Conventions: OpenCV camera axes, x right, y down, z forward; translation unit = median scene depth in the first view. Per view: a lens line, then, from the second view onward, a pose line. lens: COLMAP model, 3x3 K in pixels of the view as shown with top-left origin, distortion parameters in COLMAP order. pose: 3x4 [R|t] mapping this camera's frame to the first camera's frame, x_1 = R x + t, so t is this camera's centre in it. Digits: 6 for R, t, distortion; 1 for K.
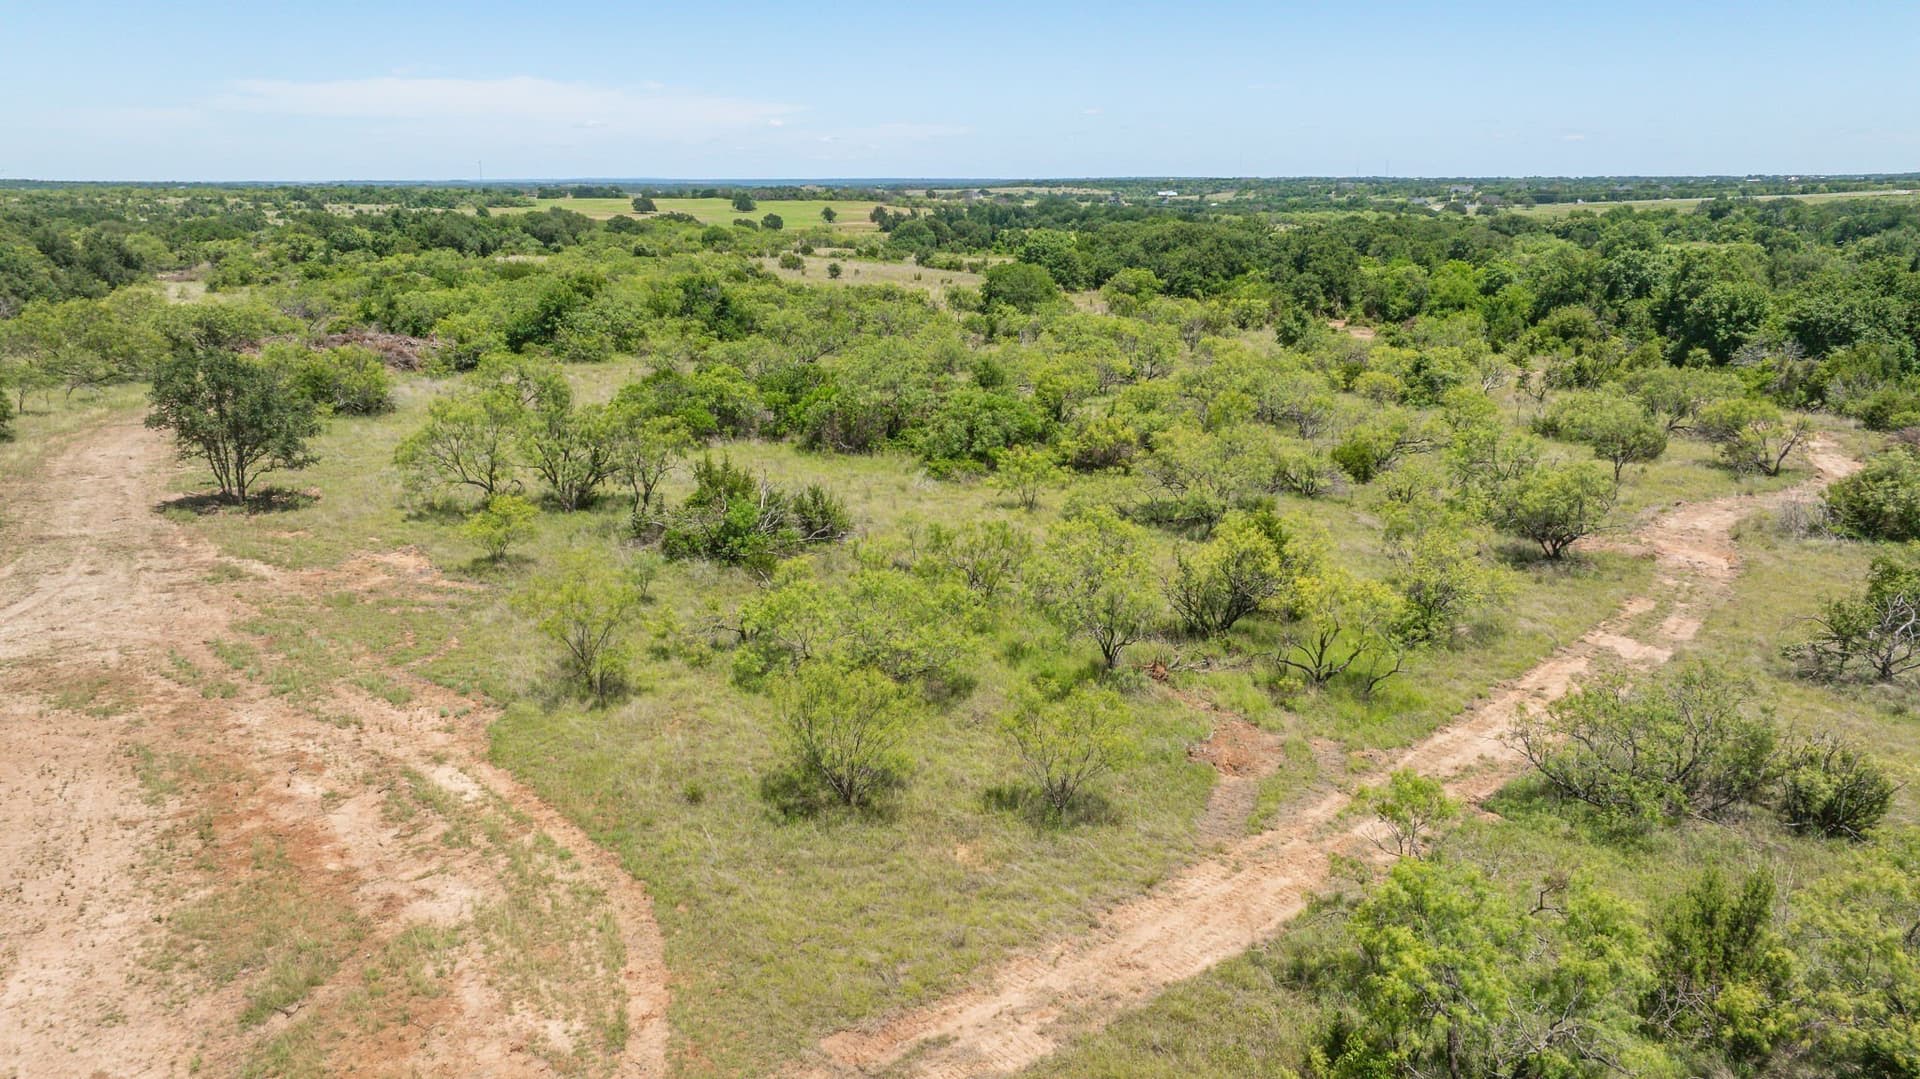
lens RADIAL K [[1365.2, 0, 960.0], [0, 1365.2, 539.5], [0, 0, 1]] dist [-0.012273, -0.002881]
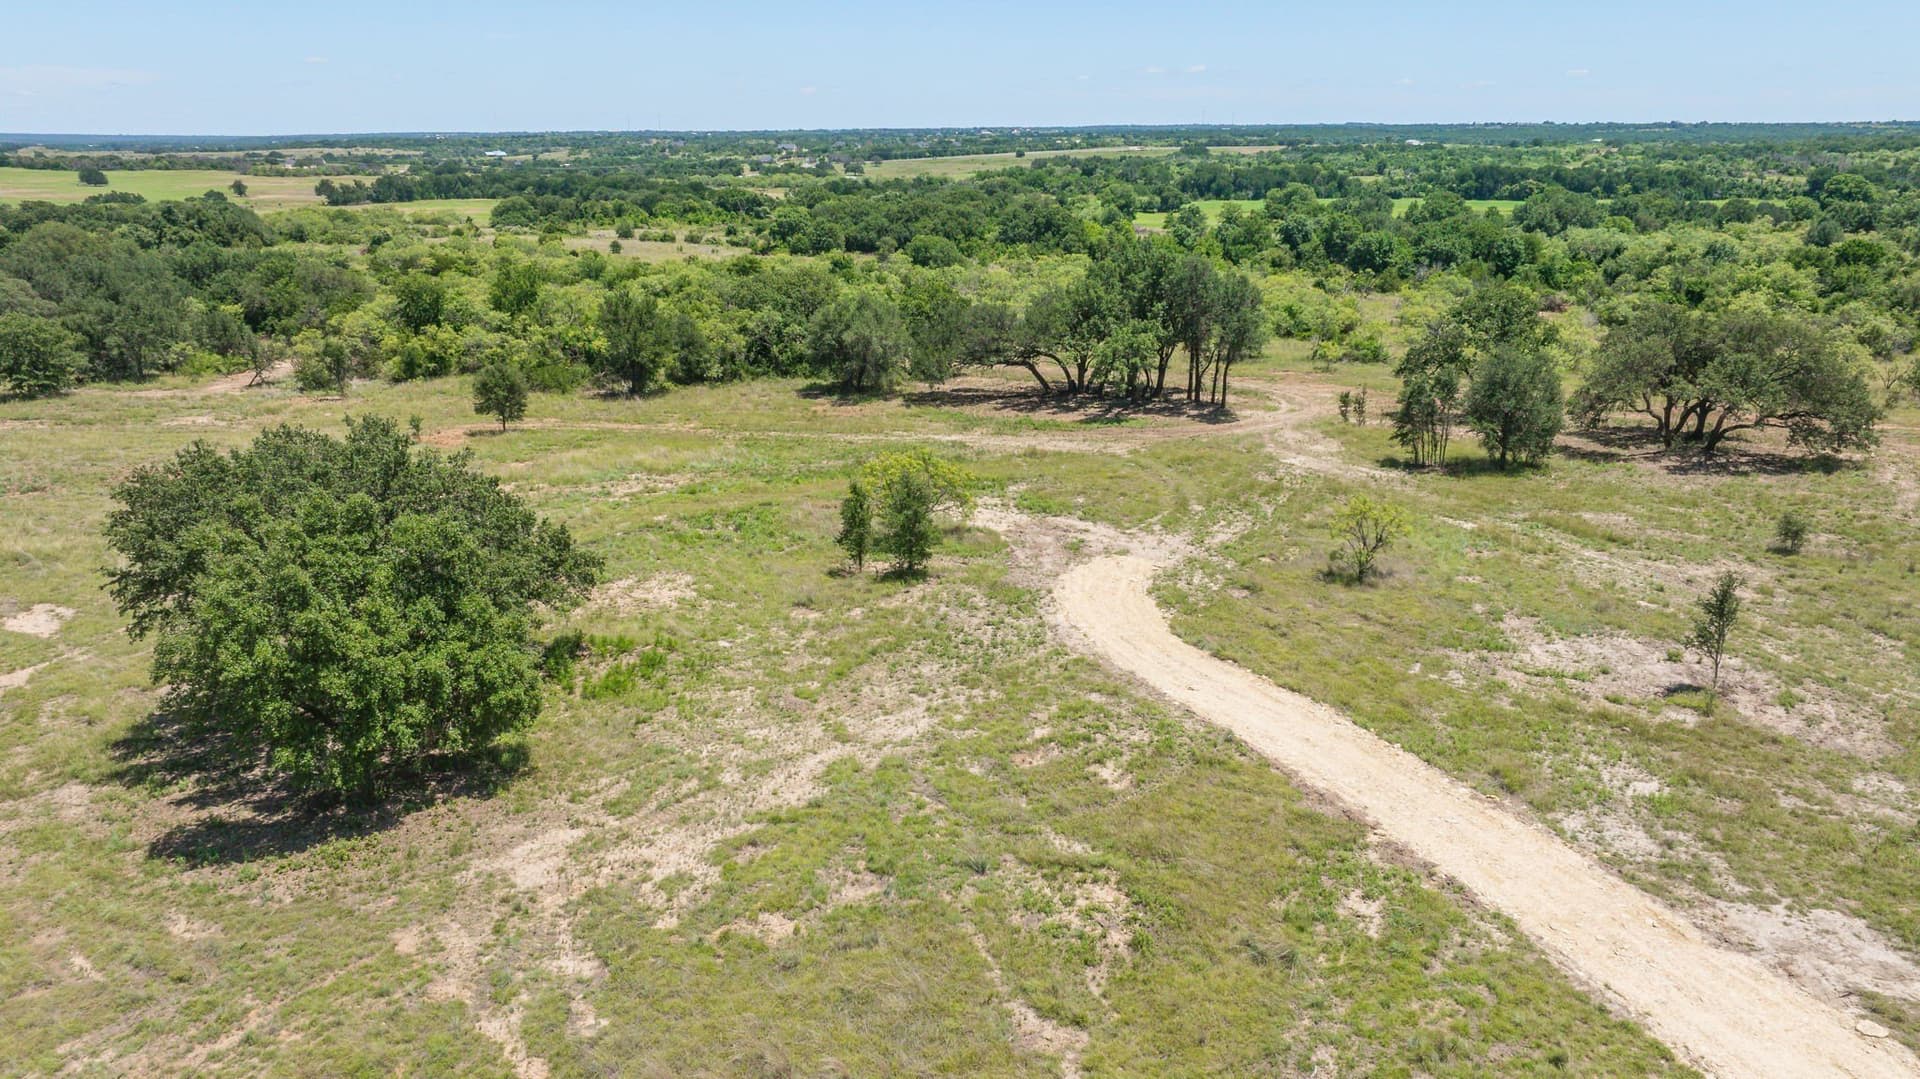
lens RADIAL K [[1370.3, 0, 960.0], [0, 1370.3, 539.5], [0, 0, 1]] dist [-0.016479, 0.006947]
pose [[0.868136, -0.145876, 0.474405, -0.869174], [0.130734, 0.989287, 0.064962, 0.029844], [-0.478799, 0.005625, 0.877906, -0.359970]]
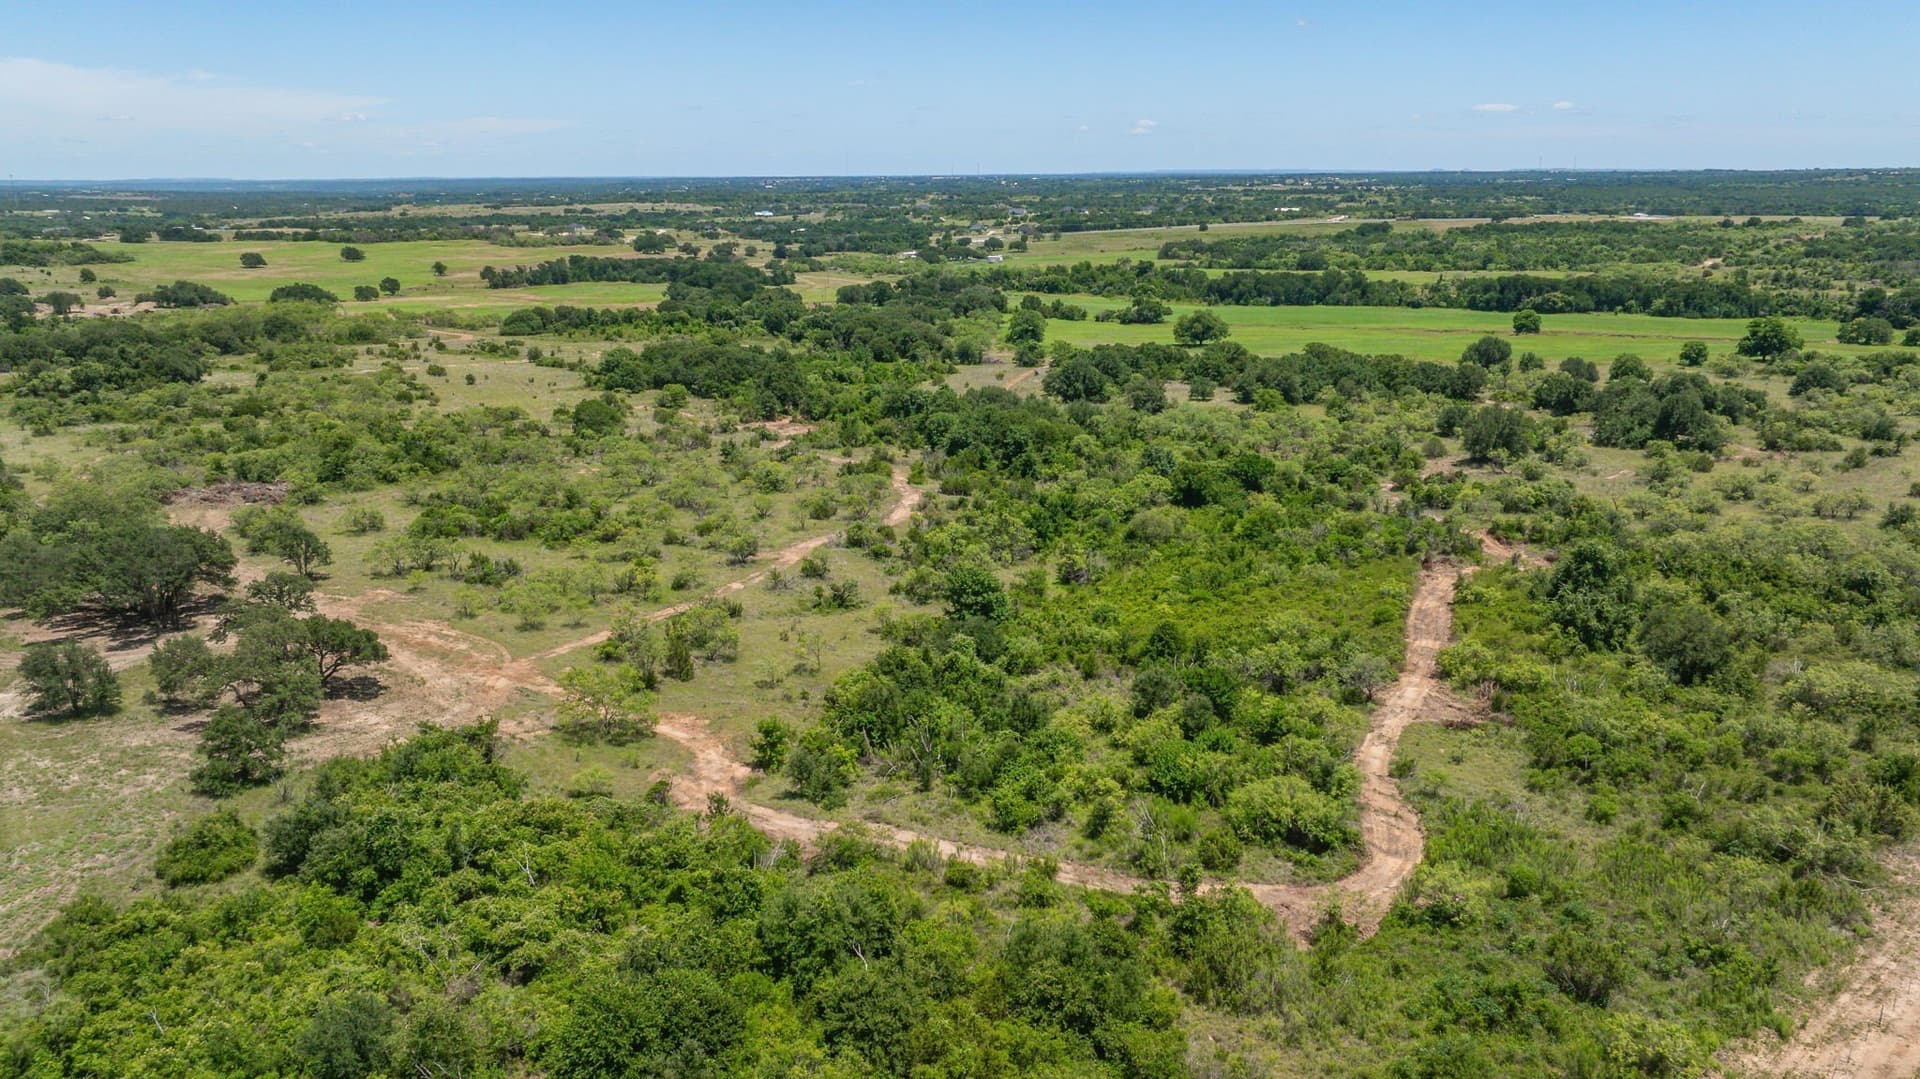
lens RADIAL K [[1372.5, 0, 960.0], [0, 1372.5, 539.5], [0, 0, 1]] dist [-0.002528, -0.025473]
pose [[0.963084, -0.076220, 0.258187, 0.037150], [0.075149, 0.997074, 0.014027, -0.021550], [-0.258500, 0.005893, 0.965993, -1.055357]]
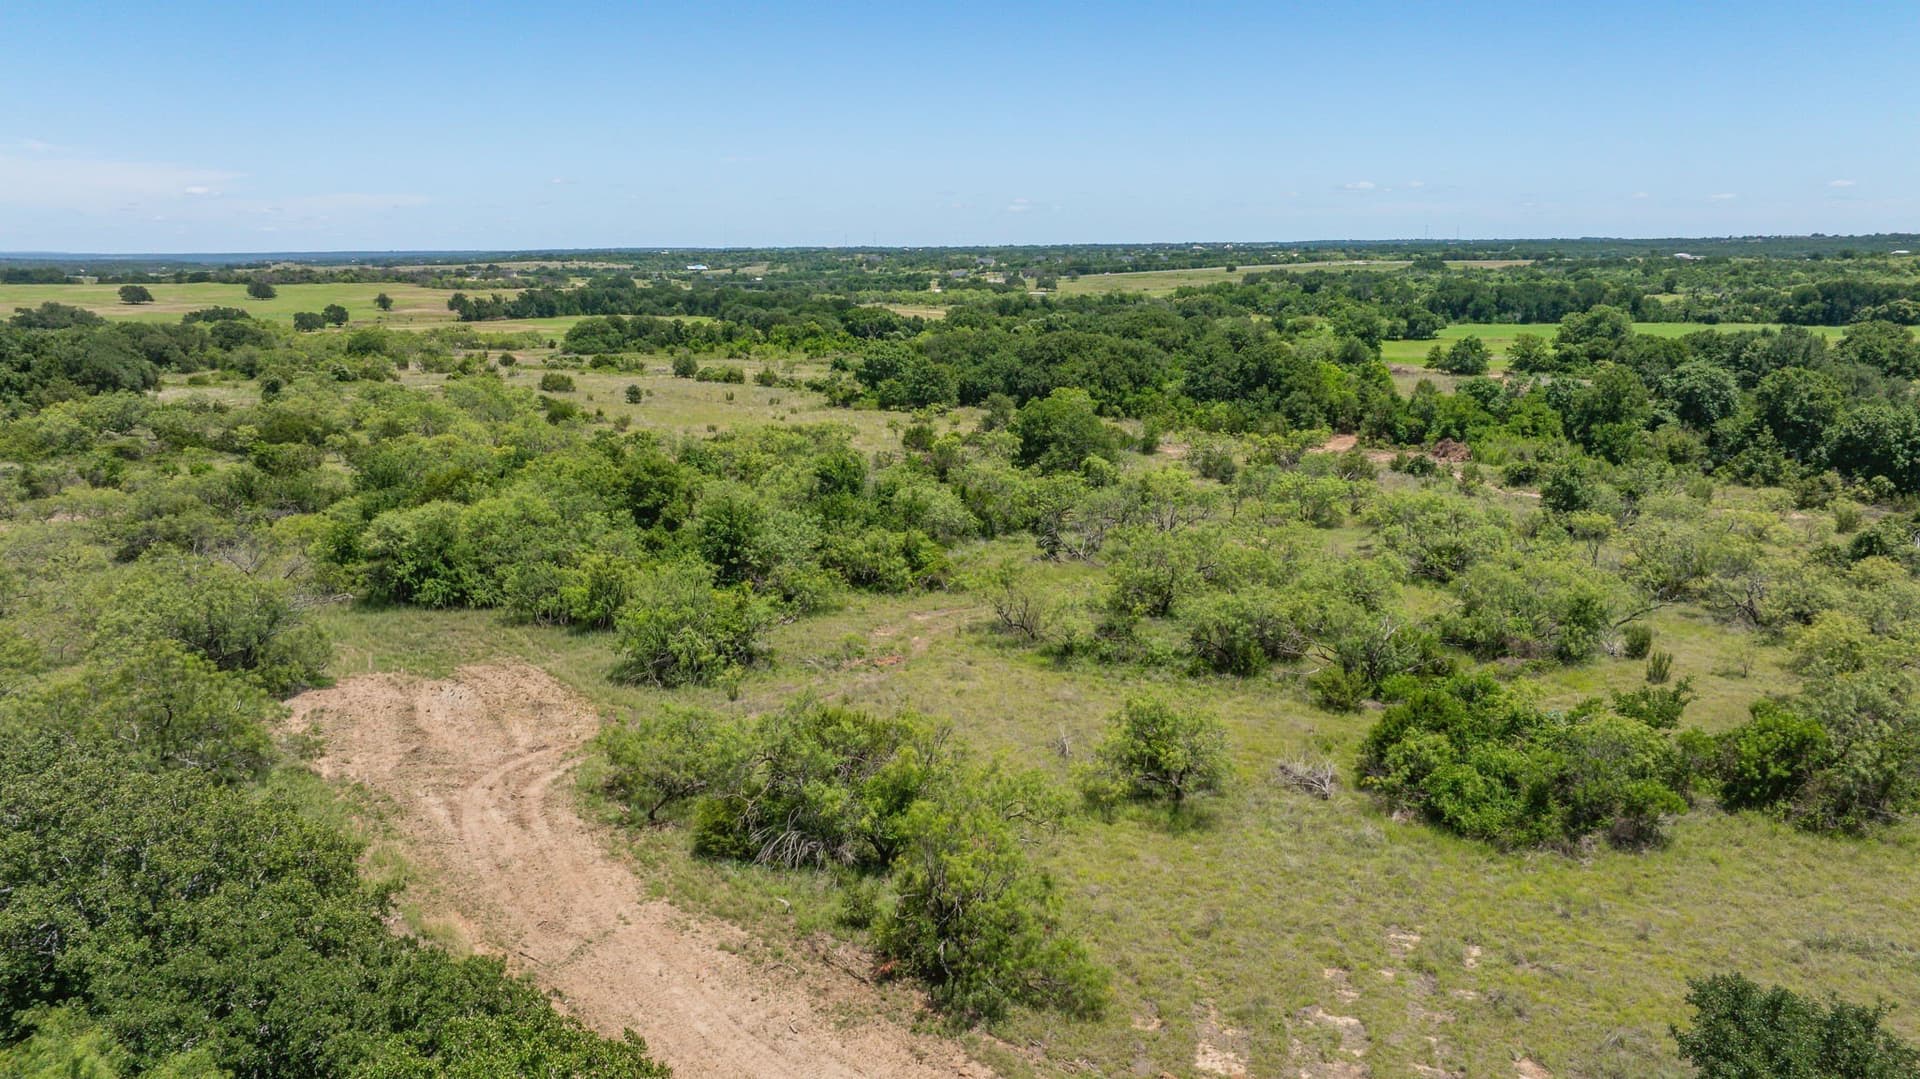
lens RADIAL K [[1364.3, 0, 960.0], [0, 1364.3, 539.5], [0, 0, 1]] dist [-0.003126, -0.006757]
pose [[0.933205, -0.080608, 0.350188, -0.412499], [0.097323, 0.994789, -0.030367, -0.130104], [-0.345915, 0.062419, 0.936187, 0.321835]]
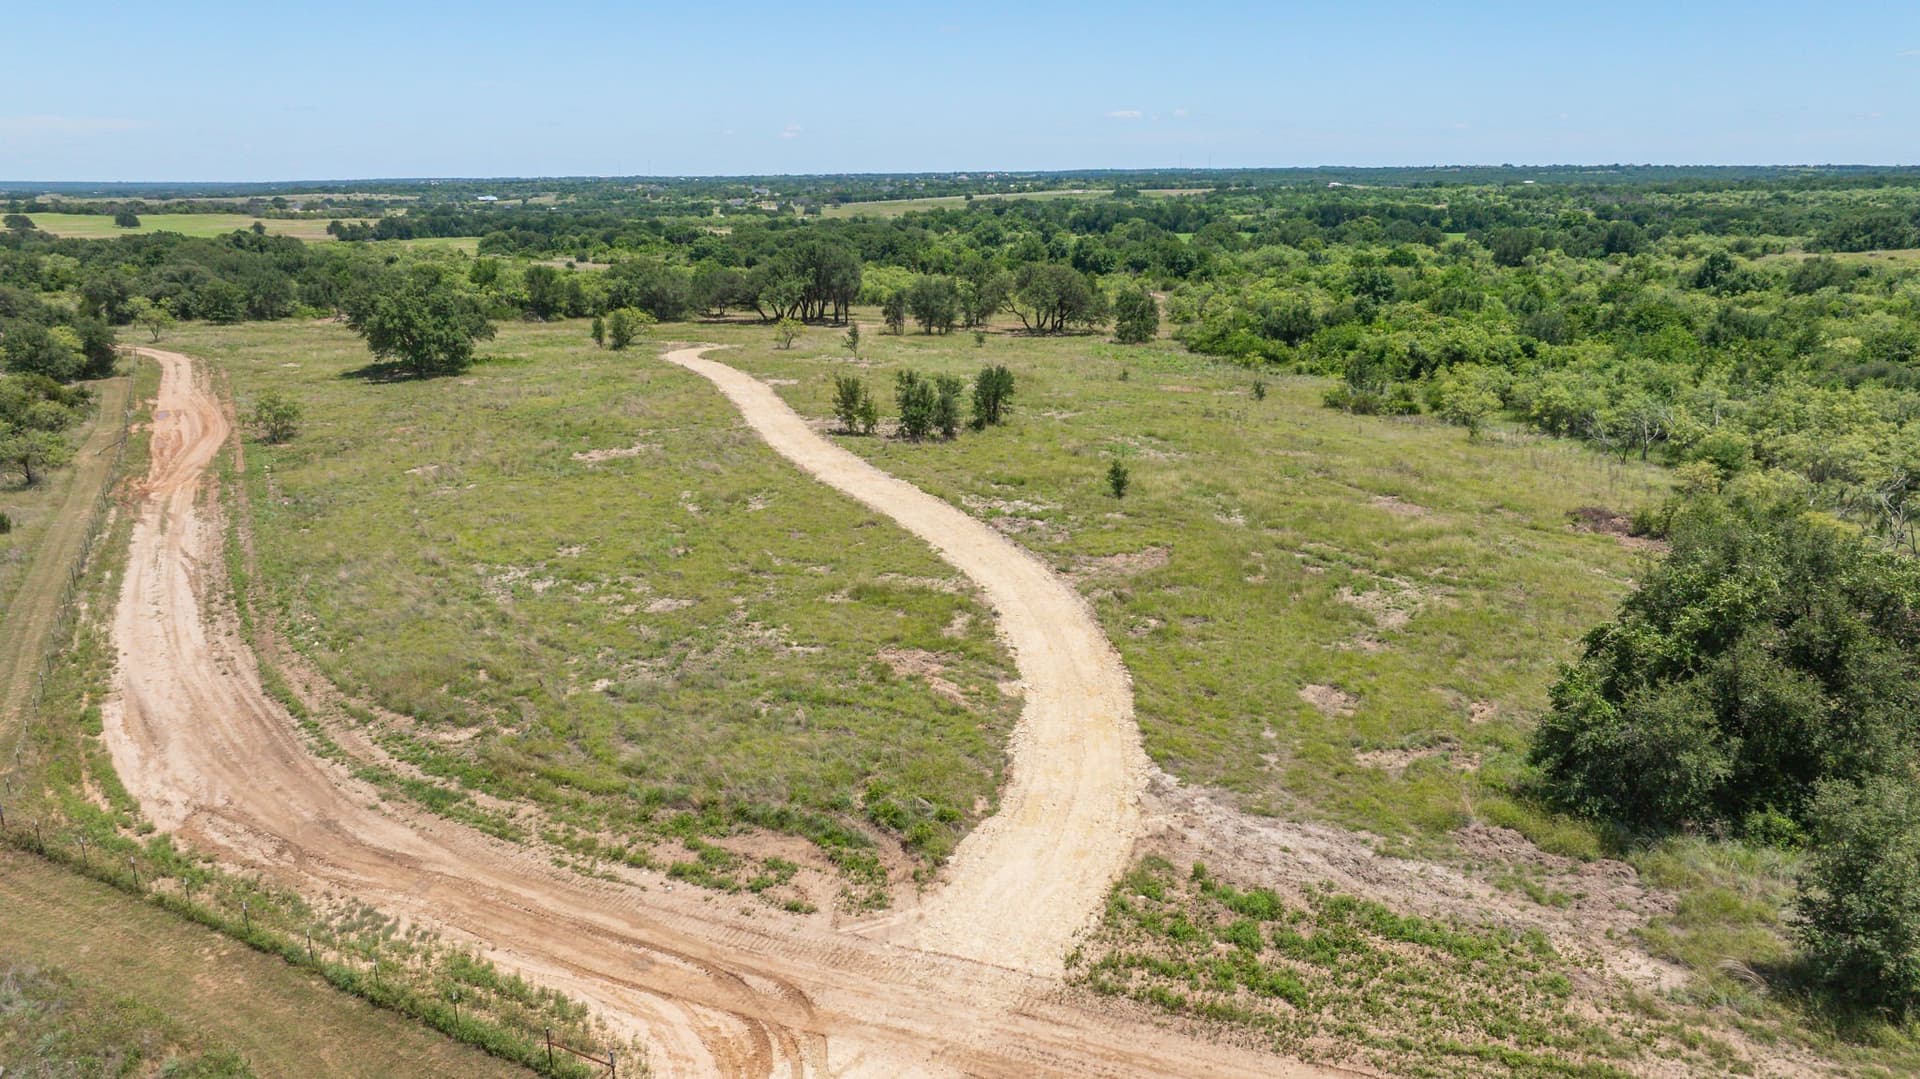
lens RADIAL K [[1372.5, 0, 960.0], [0, 1372.5, 539.5], [0, 0, 1]] dist [-0.002528, -0.025473]
pose [[0.865442, -0.135175, 0.482429, -1.015973], [0.135041, 0.990215, 0.035202, 0.234228], [-0.482466, 0.034682, 0.875228, -1.153573]]
